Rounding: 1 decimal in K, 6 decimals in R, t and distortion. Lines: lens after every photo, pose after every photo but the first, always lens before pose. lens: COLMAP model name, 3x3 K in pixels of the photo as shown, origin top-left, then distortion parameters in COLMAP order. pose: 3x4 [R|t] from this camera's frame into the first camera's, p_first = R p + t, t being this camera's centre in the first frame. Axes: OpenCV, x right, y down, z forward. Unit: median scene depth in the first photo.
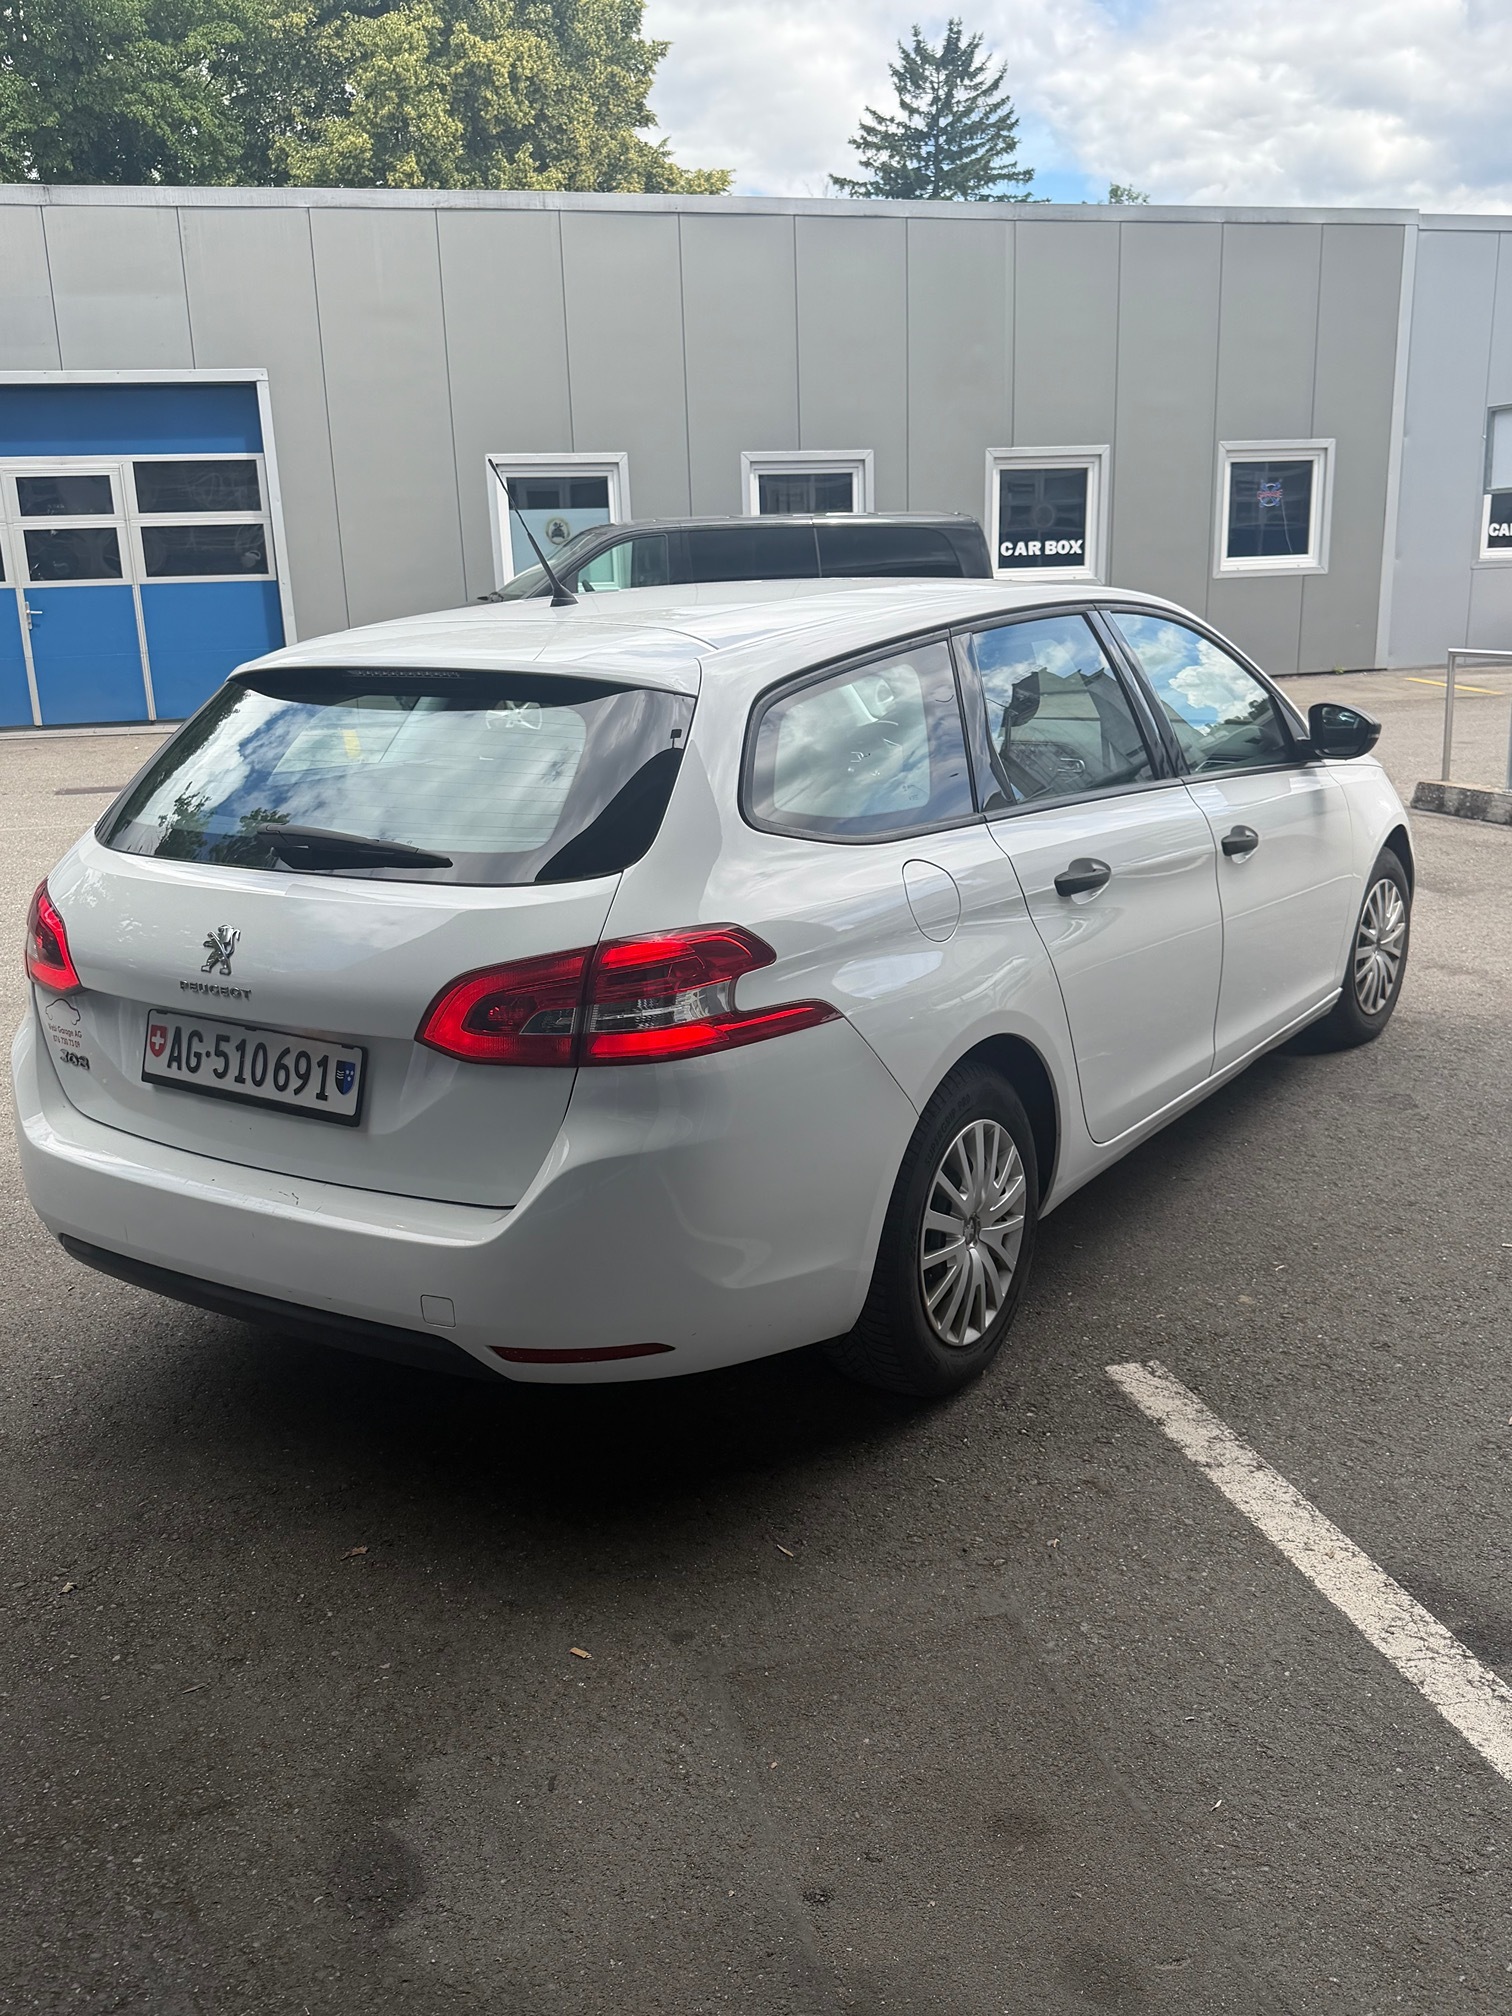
lens RADIAL K [[1790.0, 0, 756.0], [0, 1790.0, 1008.0], [0, 0, 1]] dist [0.093508, -0.153424]
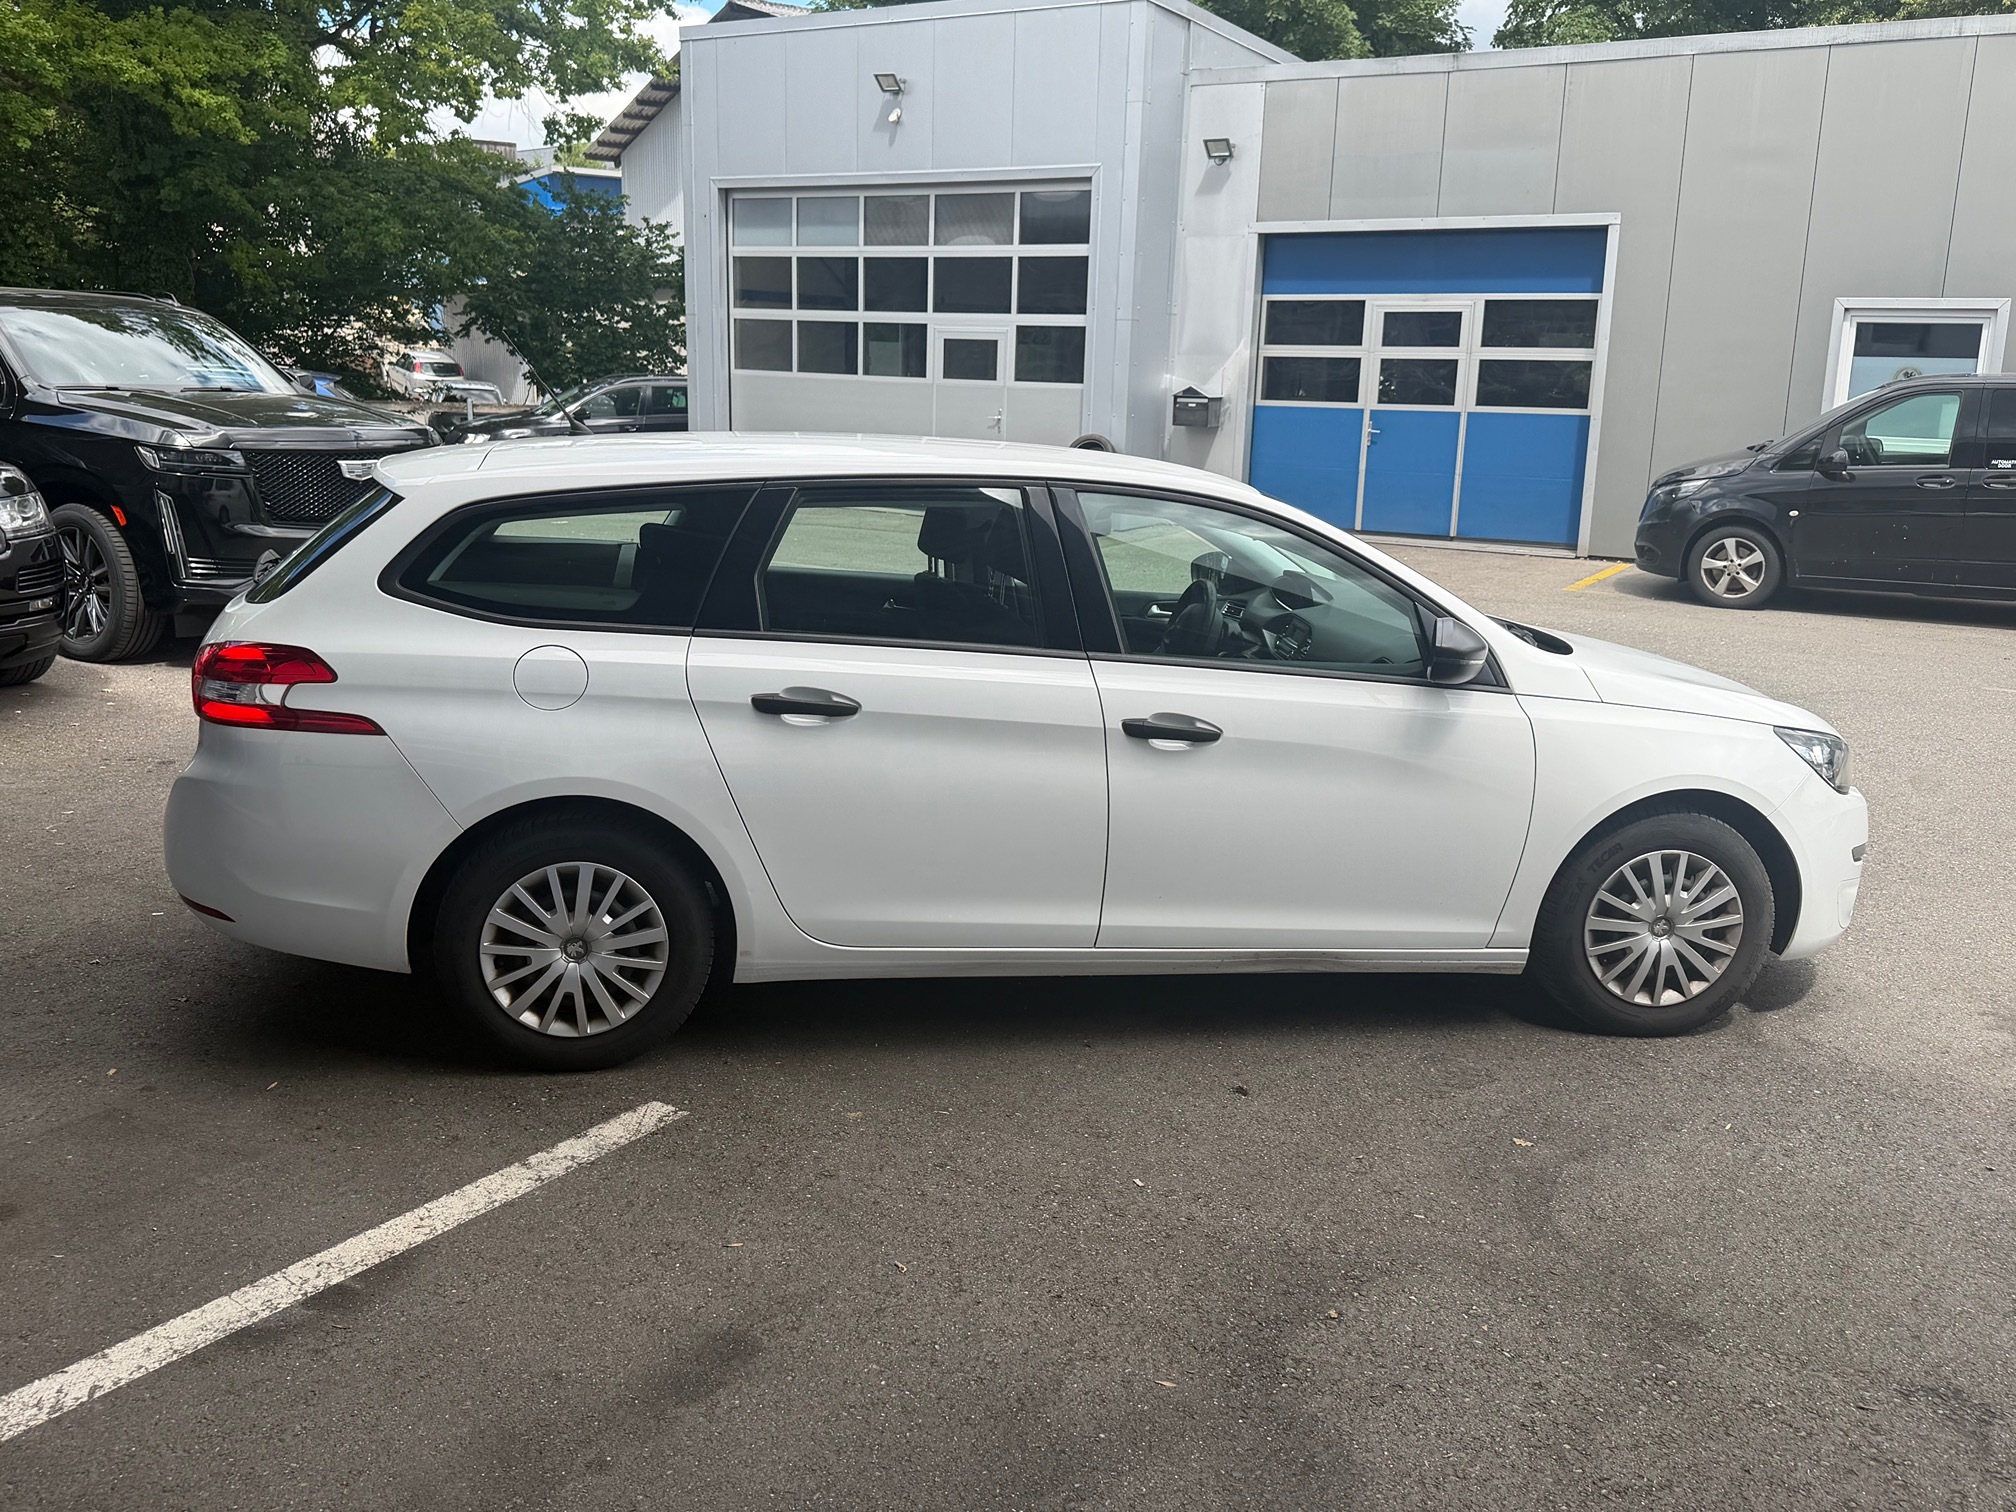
lens RADIAL K [[1790.0, 0, 1008.0], [0, 1790.0, 756.0], [0, 0, 1]] dist [0.093508, -0.153424]
pose [[0.672312, 0.204918, -0.711340, 0.289650], [-0.231201, 0.970979, 0.061197, -0.037204], [0.703237, 0.123319, 0.700179, 0.077342]]
